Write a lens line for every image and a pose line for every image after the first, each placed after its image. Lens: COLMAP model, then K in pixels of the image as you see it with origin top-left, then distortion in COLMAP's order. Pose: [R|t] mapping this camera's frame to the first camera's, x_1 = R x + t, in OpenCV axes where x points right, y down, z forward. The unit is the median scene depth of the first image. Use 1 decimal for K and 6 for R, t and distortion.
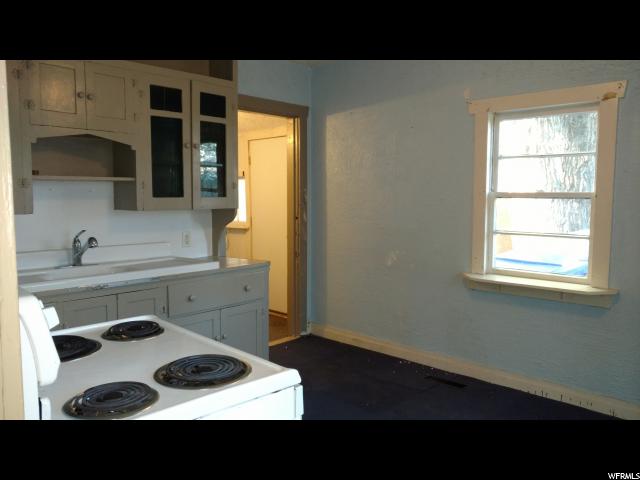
lens RADIAL K [[507.3, 0, 320.0], [0, 507.3, 240.0], [0, 0, 1]] dist [0.002701, 0.002448]
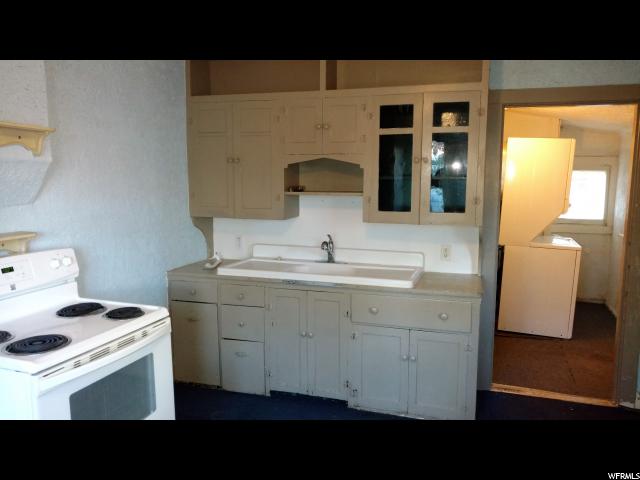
lens RADIAL K [[507.3, 0, 320.0], [0, 507.3, 240.0], [0, 0, 1]] dist [0.002701, 0.002448]
pose [[0.406310, 0.120540, -0.905750, 0.593674], [-0.080959, 0.992111, 0.095715, -0.113613], [0.910142, 0.034438, 0.412864, 0.436496]]
